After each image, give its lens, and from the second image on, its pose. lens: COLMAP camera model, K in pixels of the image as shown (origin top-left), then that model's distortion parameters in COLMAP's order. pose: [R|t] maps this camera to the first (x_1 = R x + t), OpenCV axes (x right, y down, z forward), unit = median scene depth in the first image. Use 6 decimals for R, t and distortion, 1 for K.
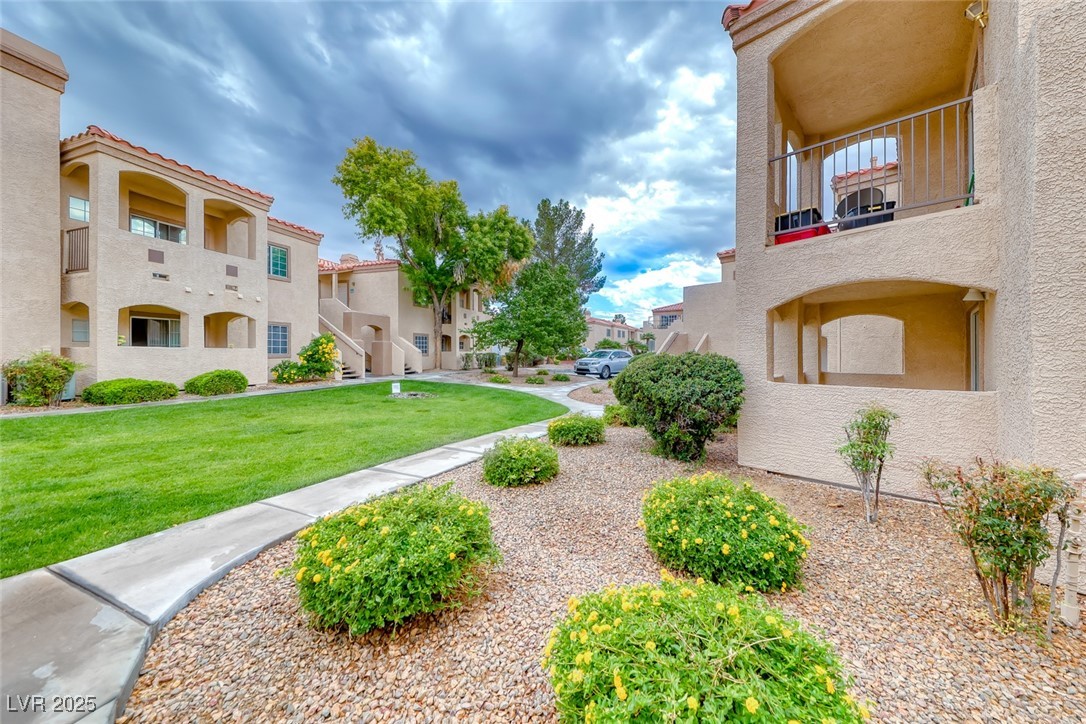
lens RADIAL K [[373.2, 0, 546.0], [0, 373.2, 356.8], [0, 0, 1]] dist [0.008144, -0.003785]
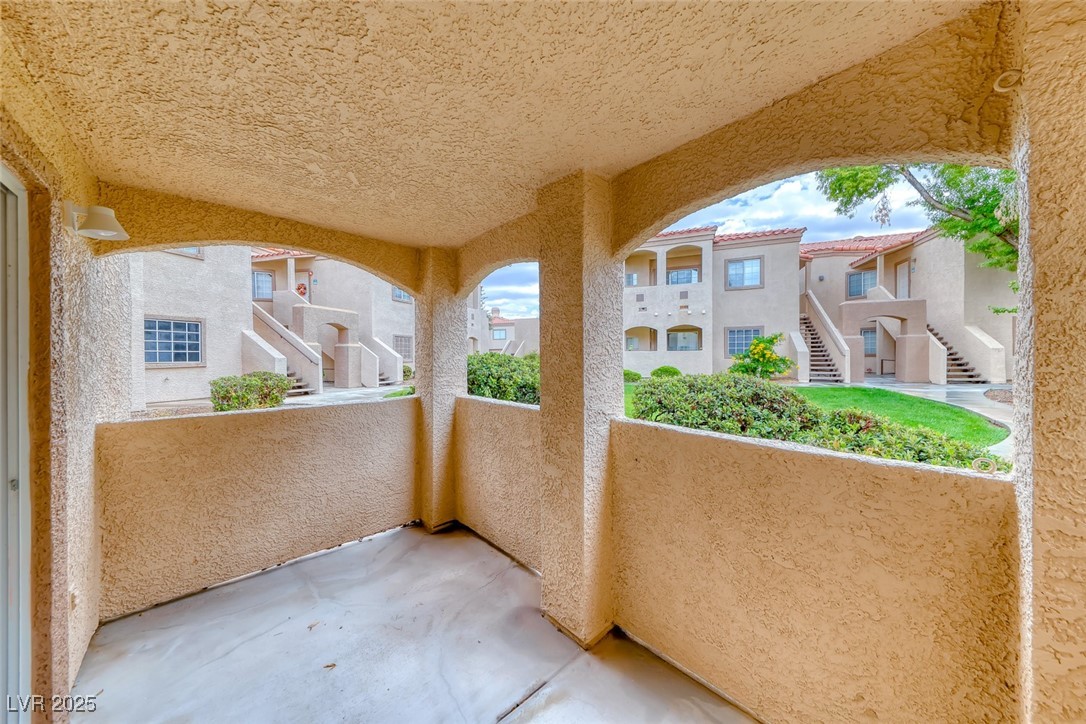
lens RADIAL K [[373.2, 0, 539.2], [0, 373.2, 361.5], [0, 0, 1]] dist [0.008144, -0.003785]
pose [[-0.068759, 0.013083, -0.997548, 0.570388], [0.002273, 0.999913, 0.012958, -0.003824], [0.997631, -0.001377, -0.068782, 0.563784]]
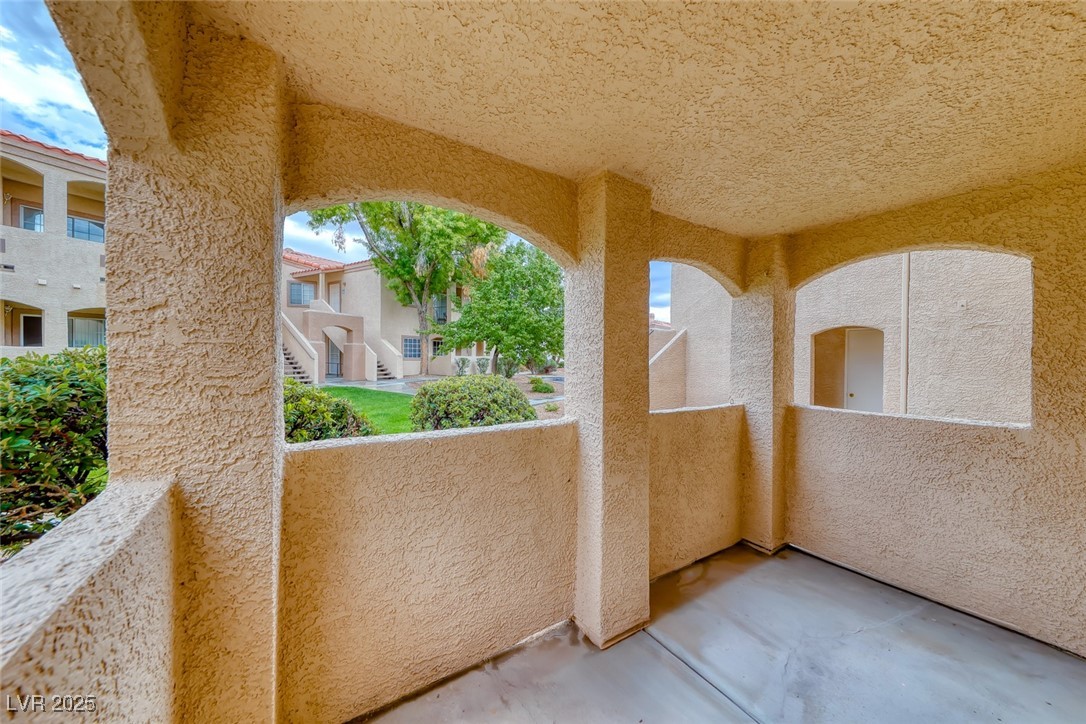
lens RADIAL K [[373.2, 0, 537.8], [0, 373.2, 365.8], [0, 0, 1]] dist [0.008144, -0.003785]
pose [[0.976978, 0.012837, -0.212952, 0.351076], [-0.011136, 0.999896, 0.009187, -0.001350], [0.213047, -0.006604, 0.977020, 0.344059]]
